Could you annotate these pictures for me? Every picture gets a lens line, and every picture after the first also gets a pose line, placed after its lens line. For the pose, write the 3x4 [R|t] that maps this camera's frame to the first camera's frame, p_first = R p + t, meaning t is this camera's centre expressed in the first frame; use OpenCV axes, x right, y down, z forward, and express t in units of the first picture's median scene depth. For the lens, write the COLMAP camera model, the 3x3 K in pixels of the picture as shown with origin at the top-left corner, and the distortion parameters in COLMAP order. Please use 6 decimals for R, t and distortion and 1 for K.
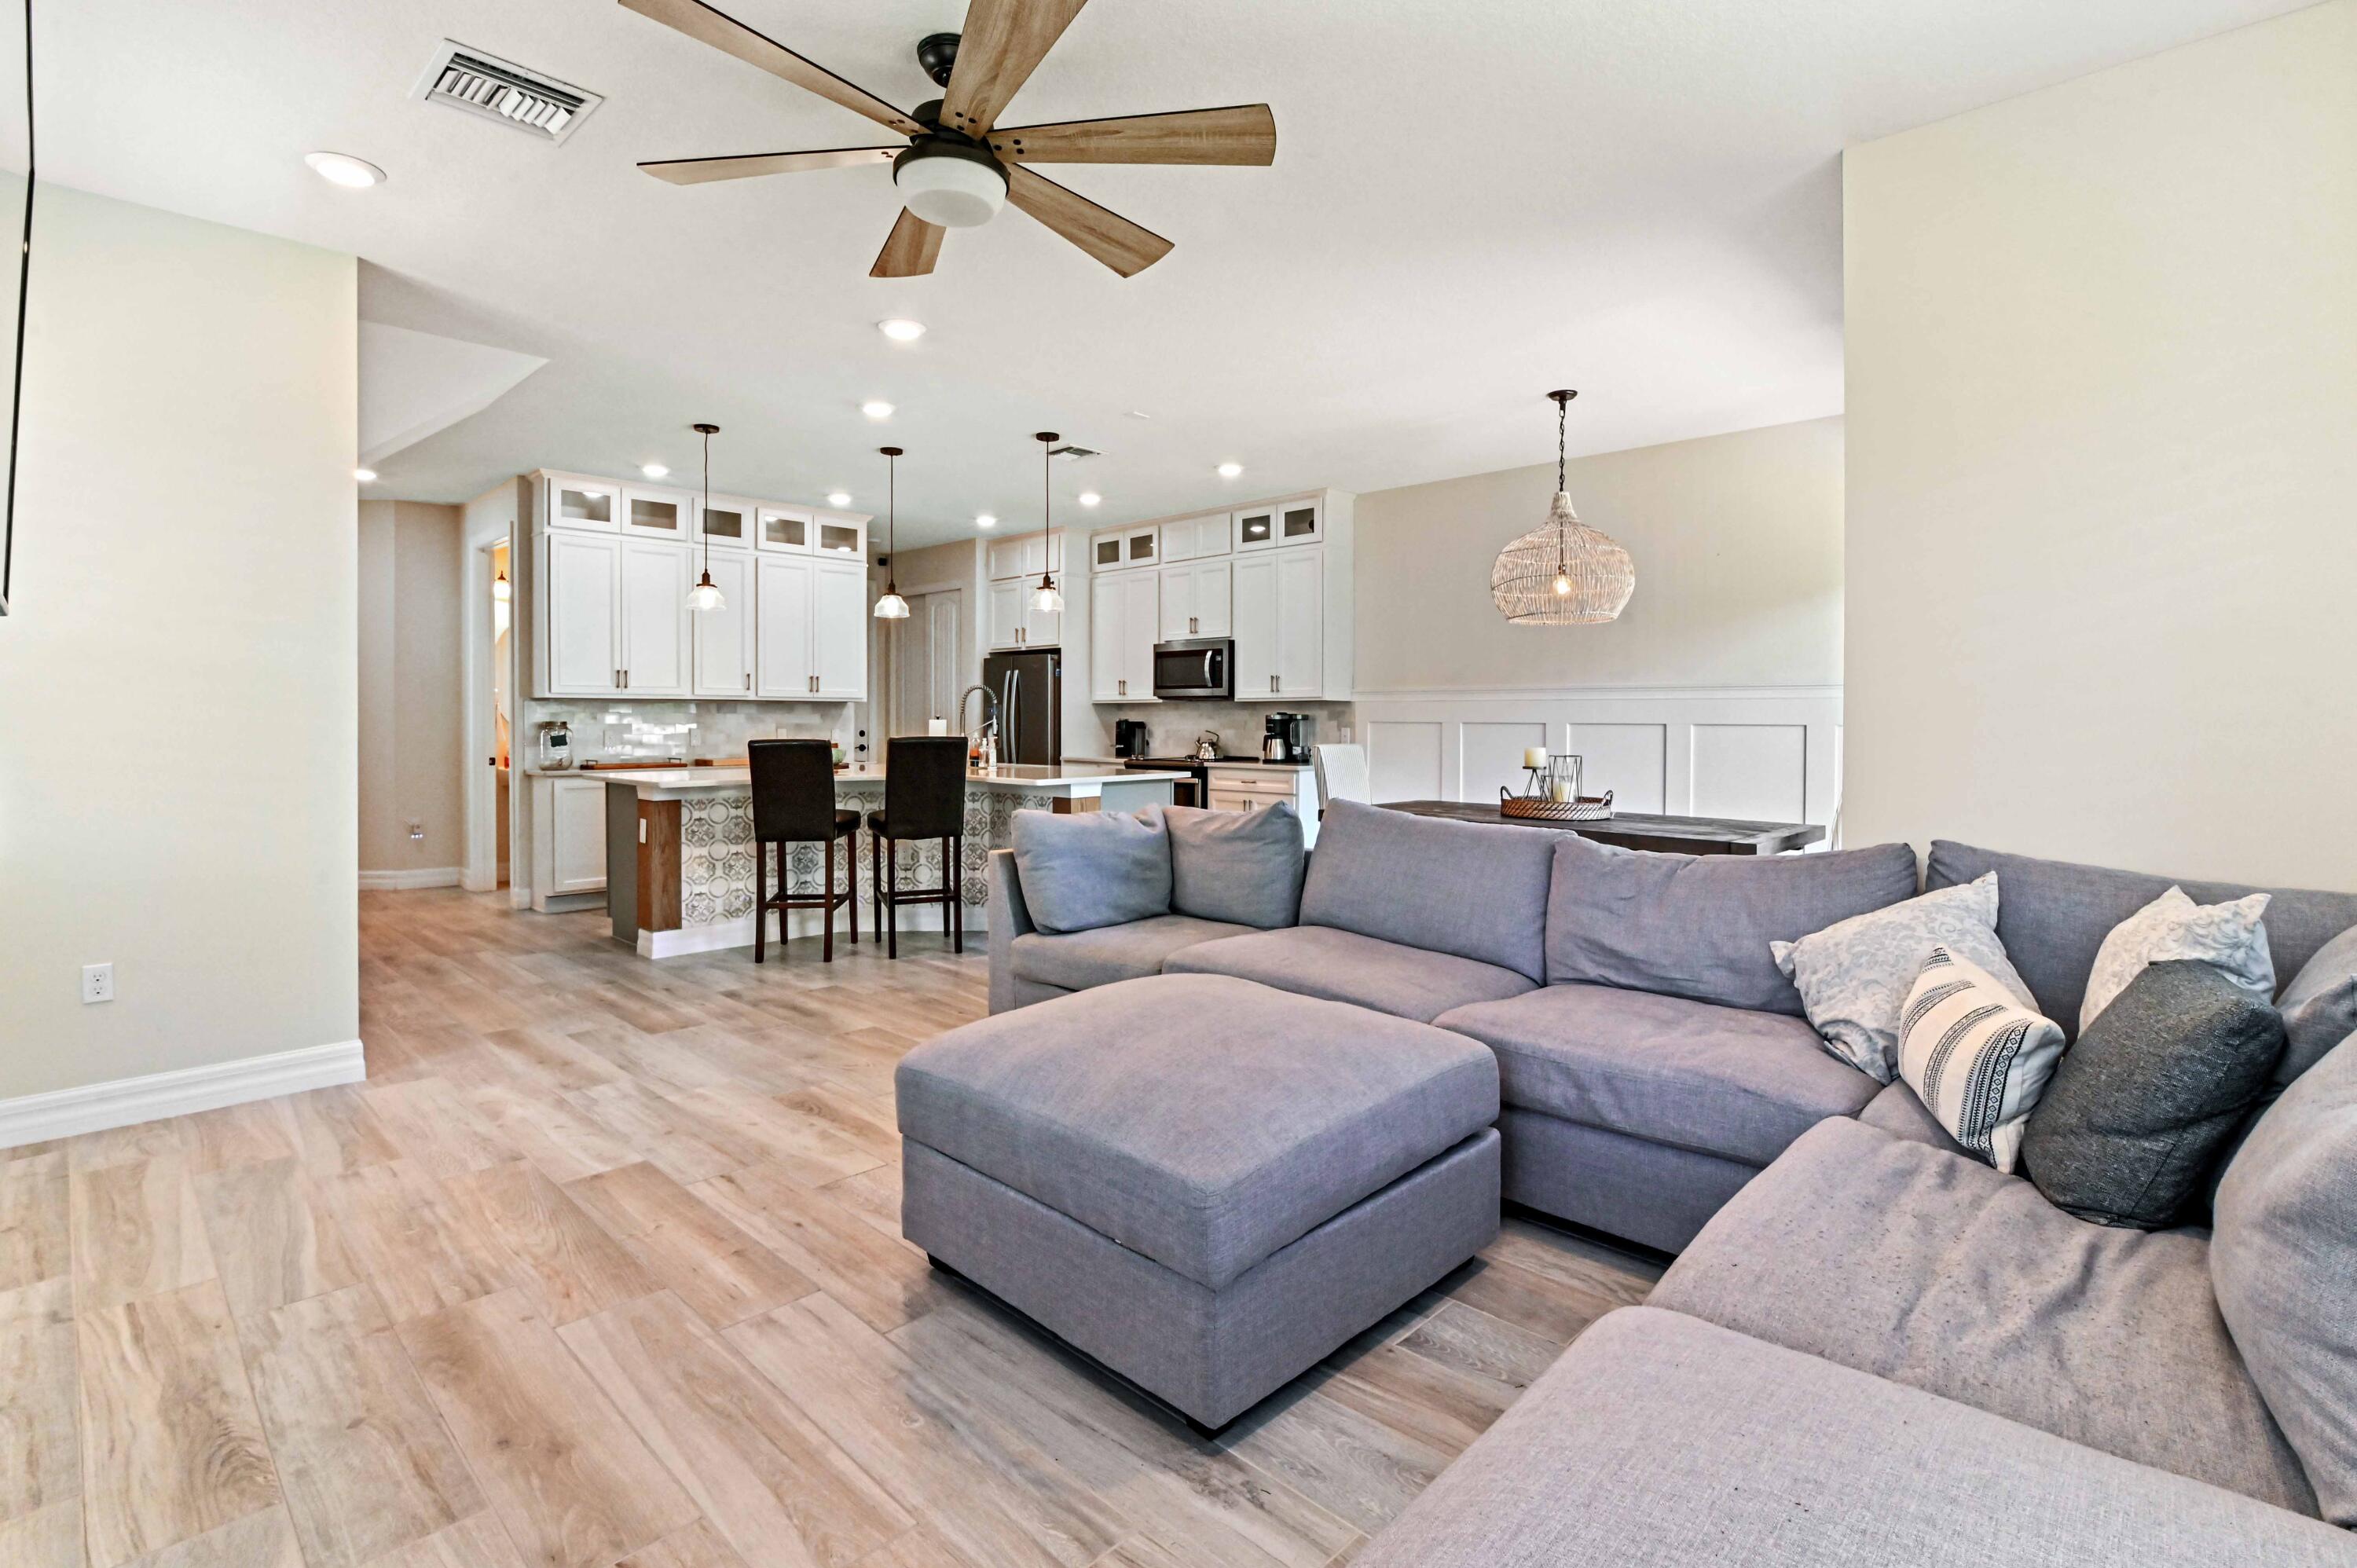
lens RADIAL K [[1101.5, 0, 1178.0], [0, 1101.5, 729.6], [0, 0, 1]] dist [-0.016957, 0.001170]
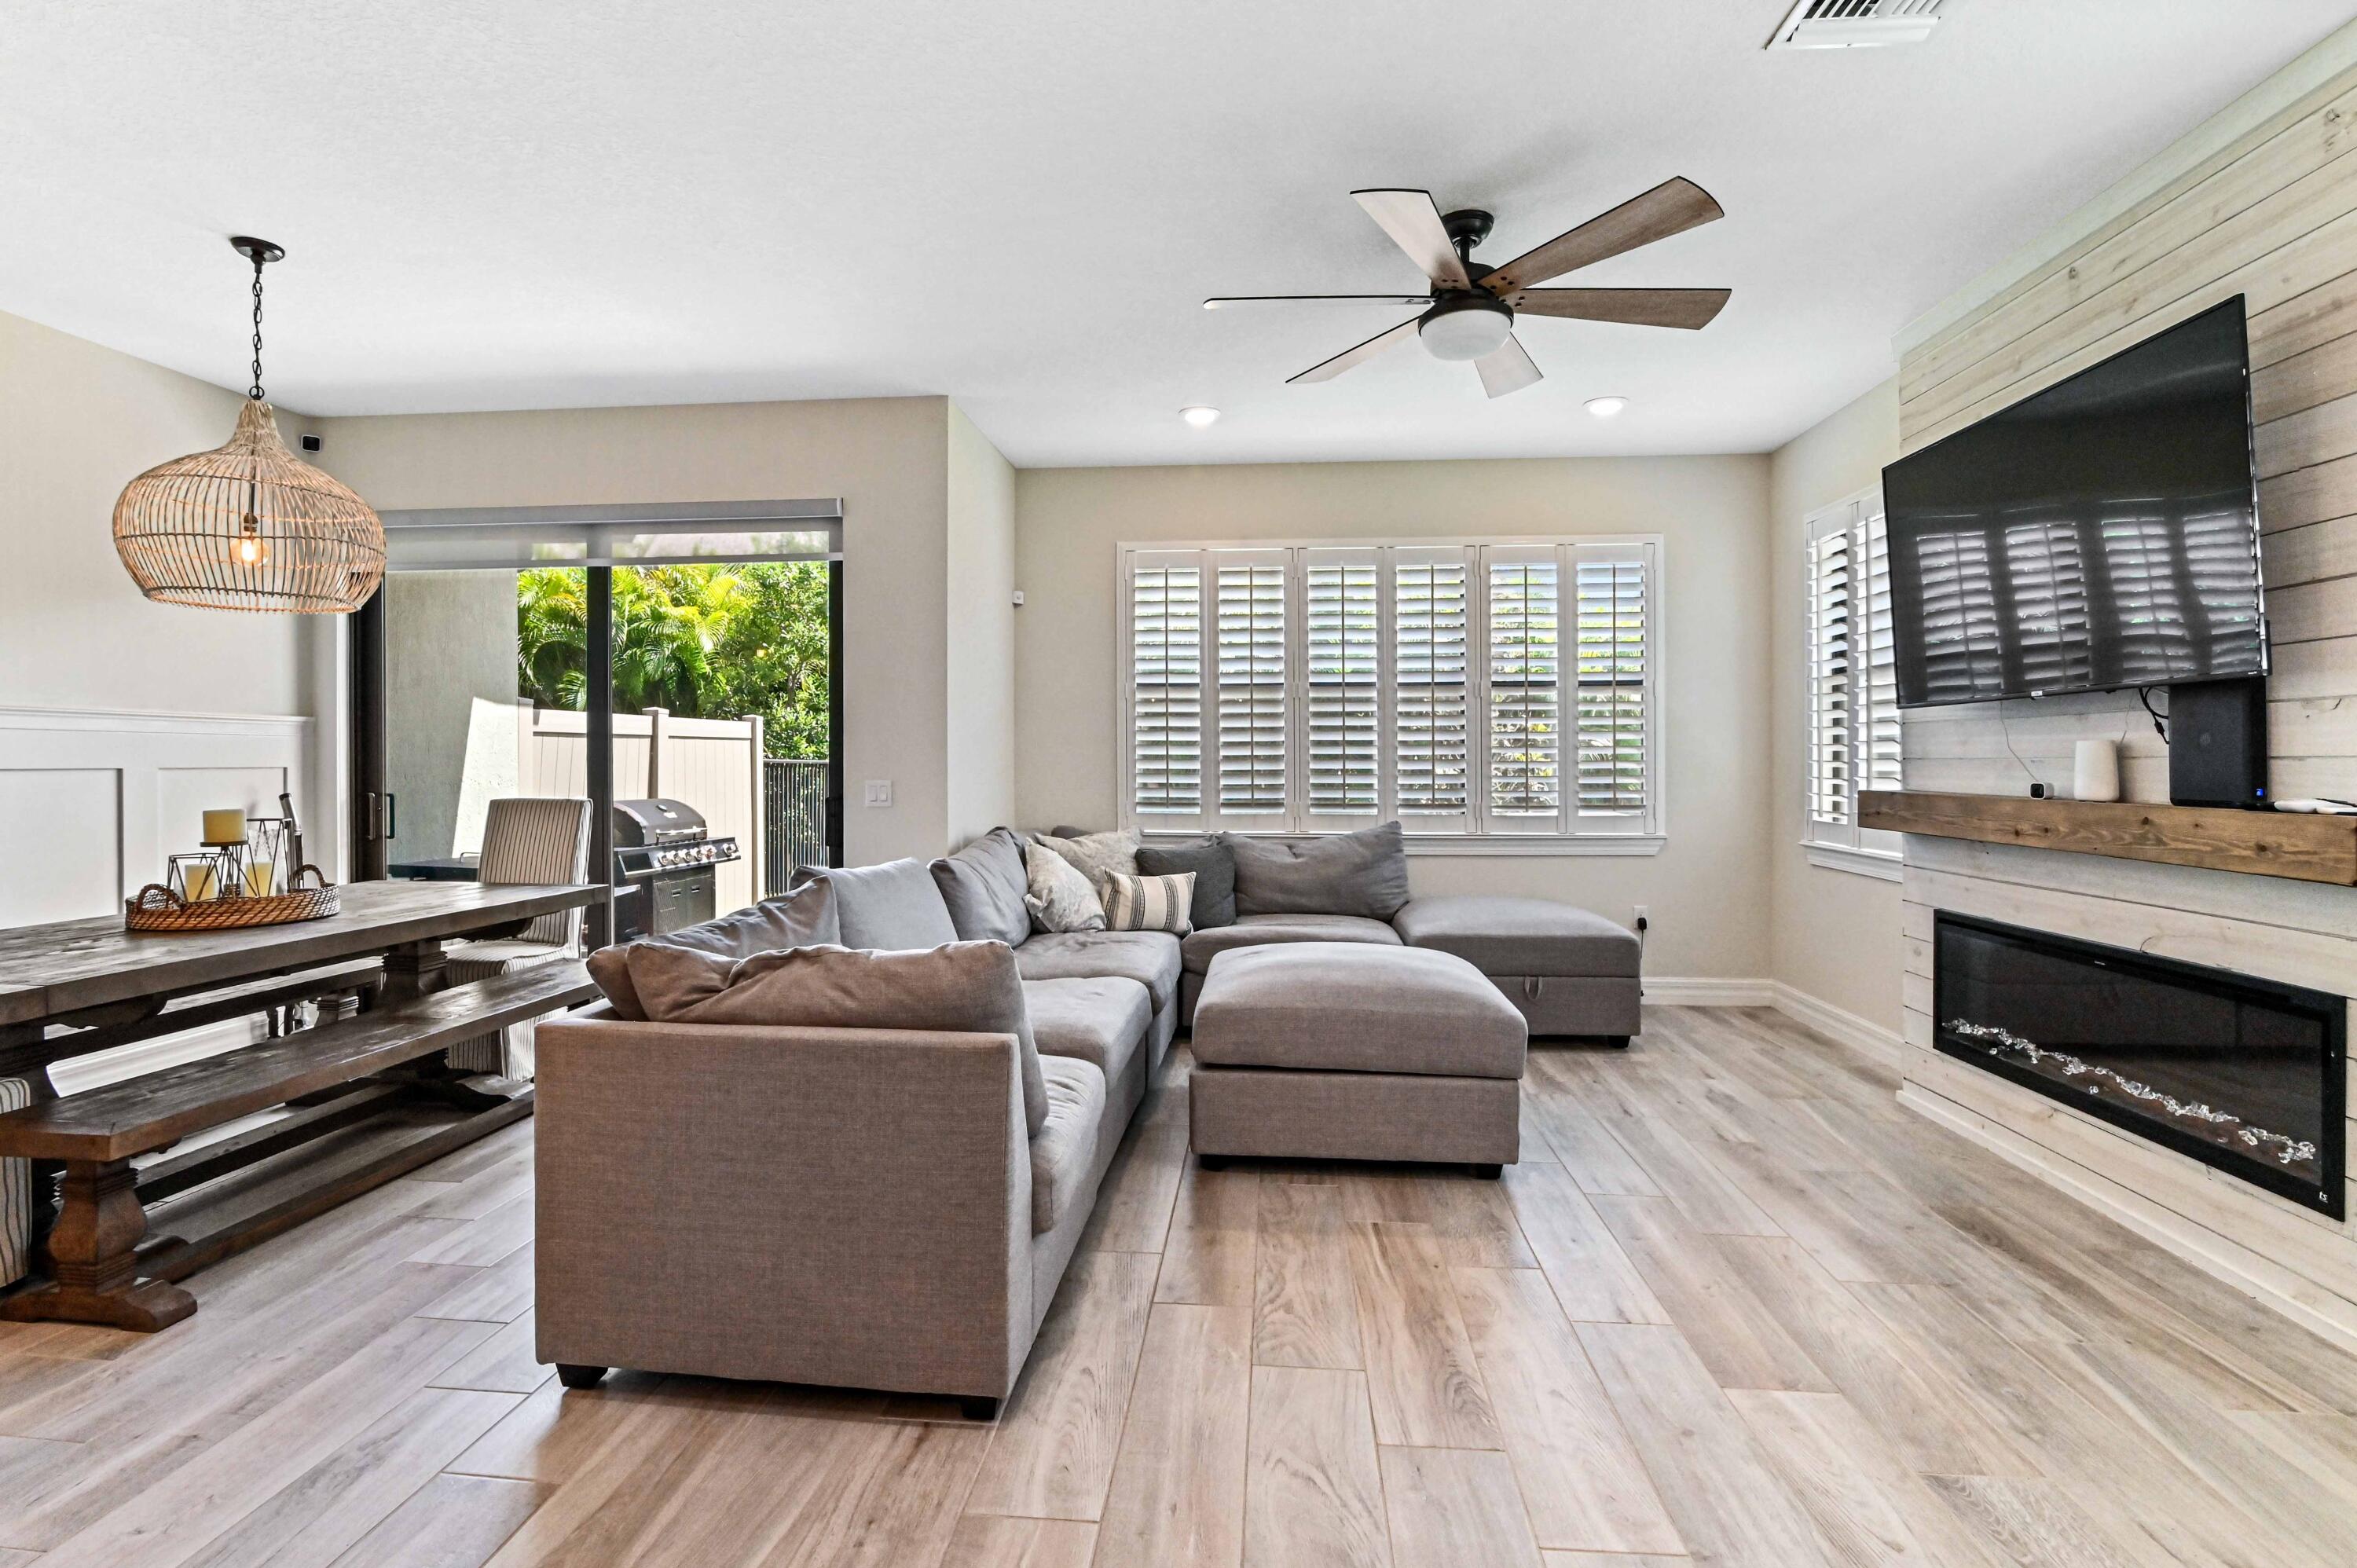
lens RADIAL K [[1101.5, 0, 1176.5], [0, 1101.5, 742.1], [0, 0, 1]] dist [-0.016957, 0.001170]
pose [[-0.626126, 0.004989, 0.779706, -0.327297], [0.007851, 0.999969, -0.000094, -0.010578], [-0.779682, 0.006063, -0.626146, 0.686720]]
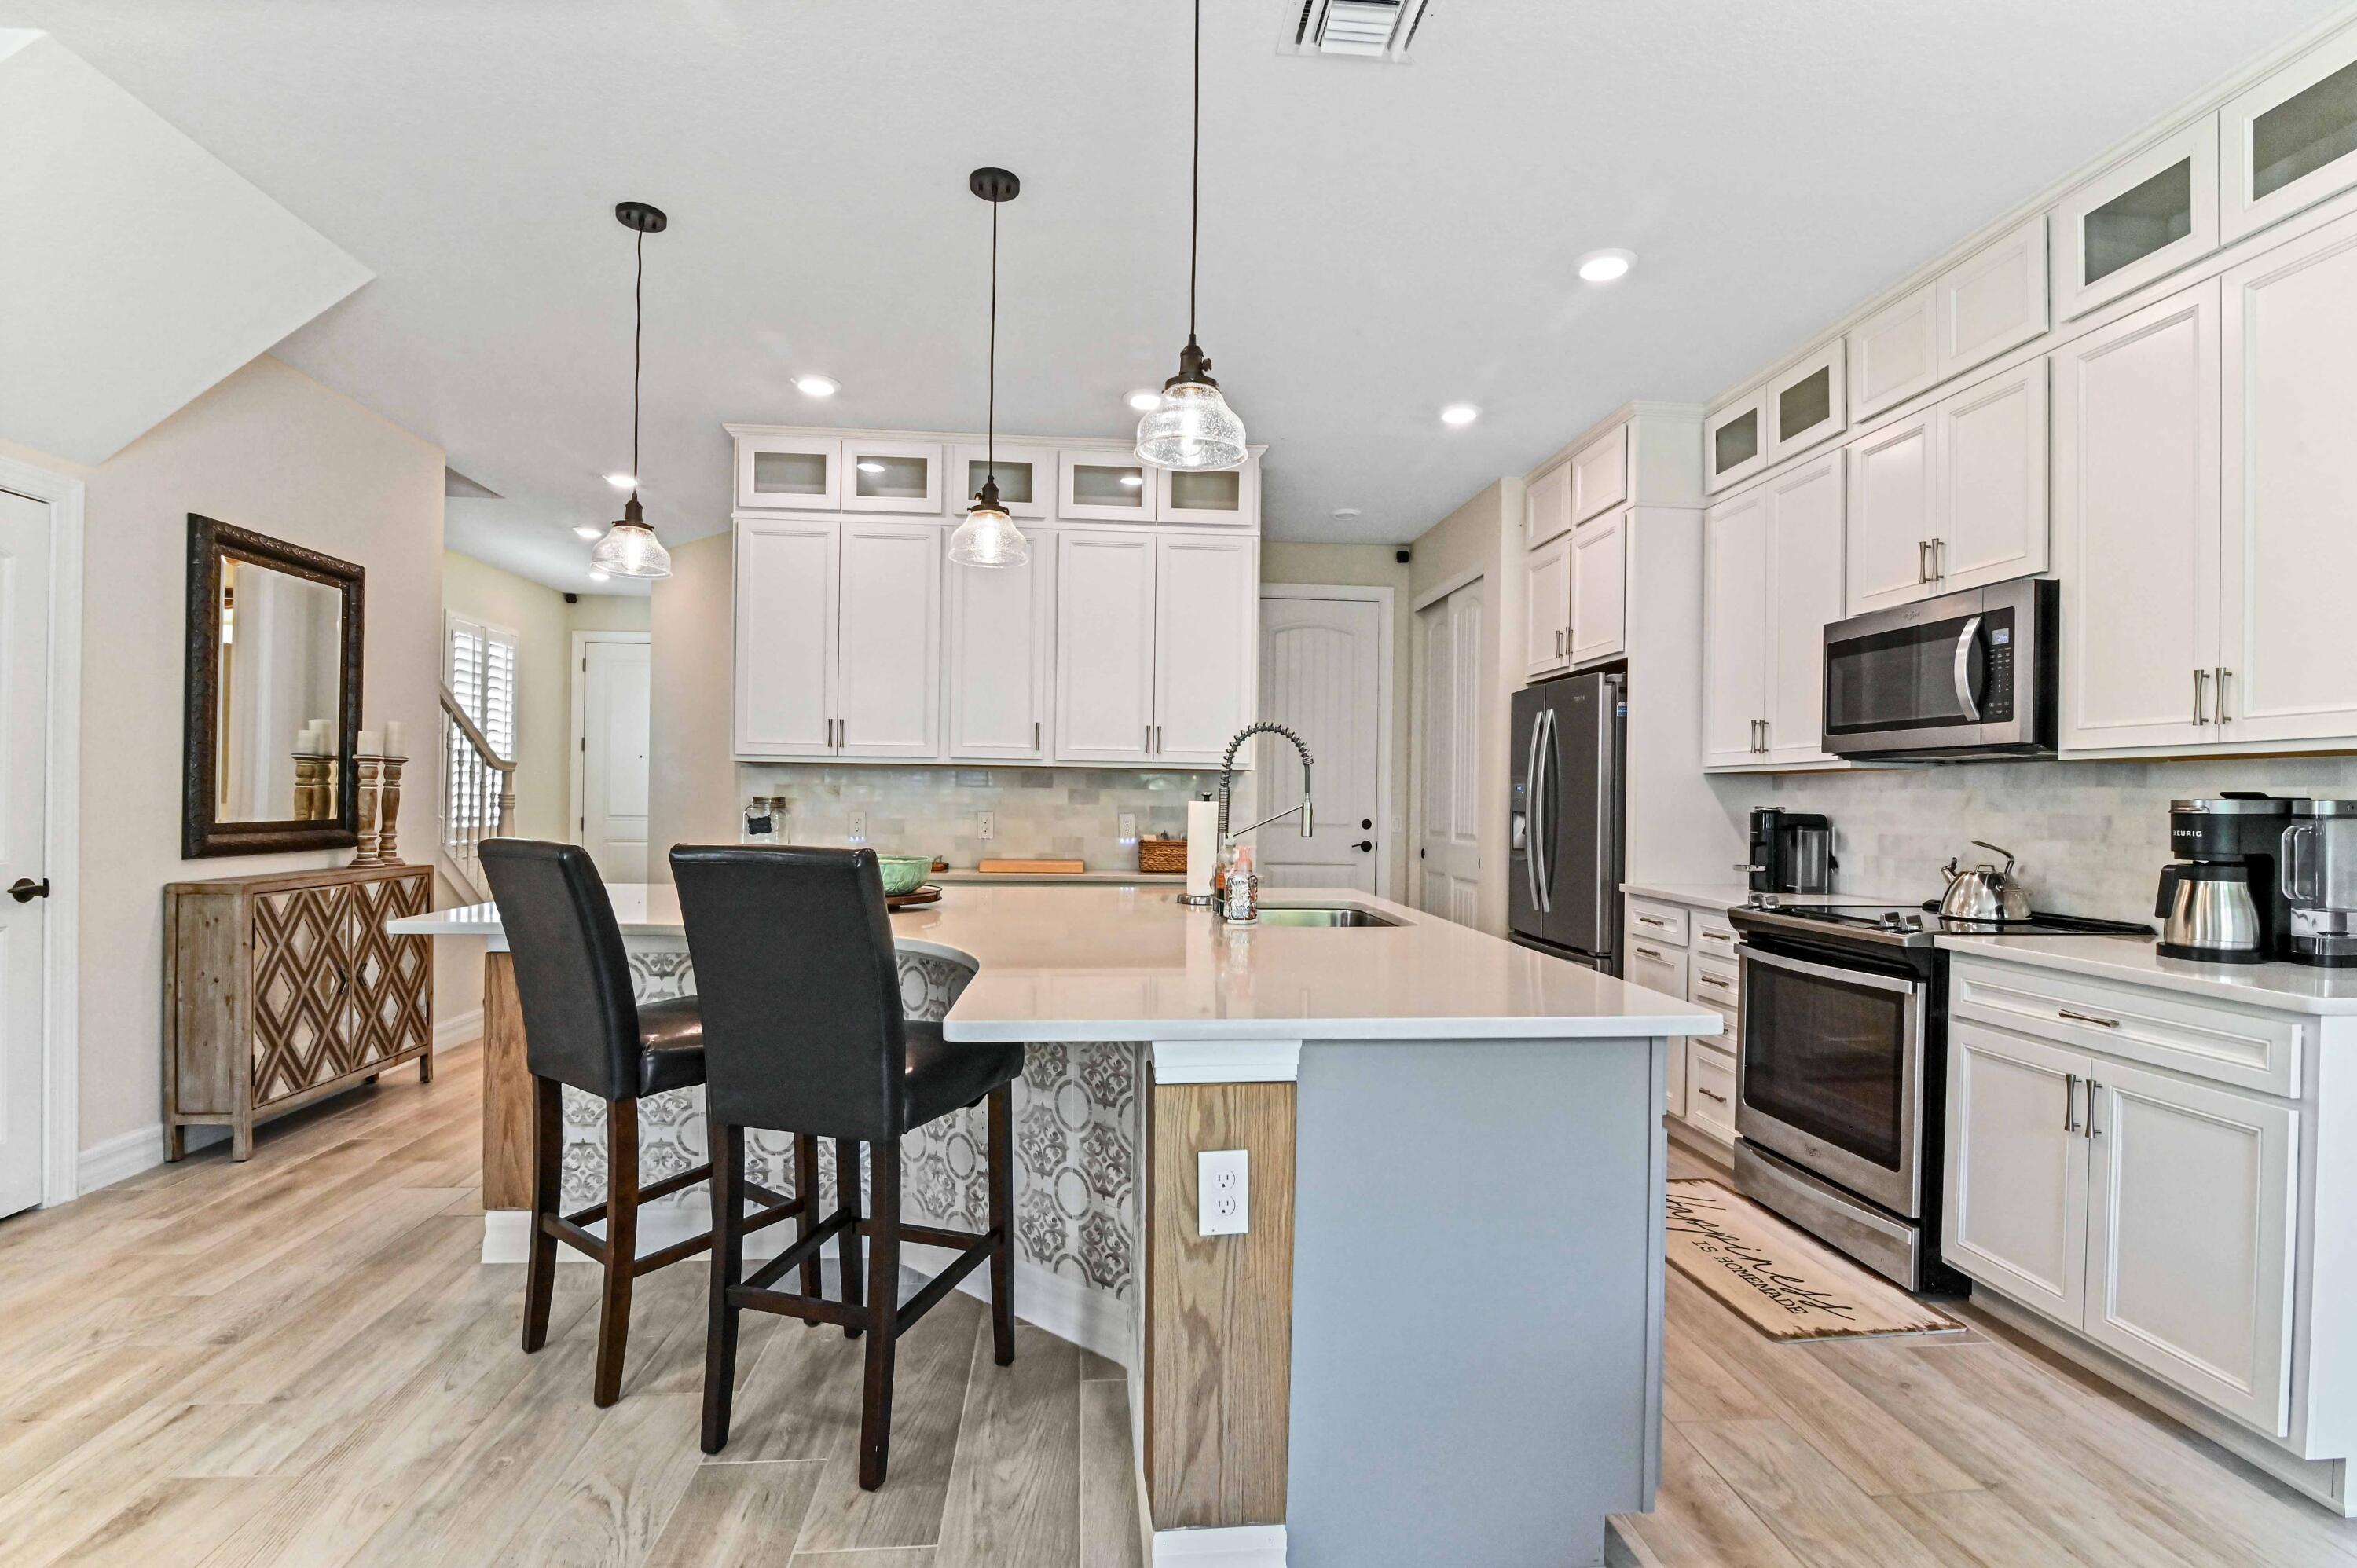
lens RADIAL K [[1101.5, 0, 1183.2], [0, 1101.5, 796.8], [0, 0, 1]] dist [-0.016957, 0.001170]
pose [[0.763228, 0.008789, -0.646069, 0.067260], [-0.020284, 0.999741, -0.010362, -0.005478], [0.645810, 0.021014, 0.763209, 0.608401]]
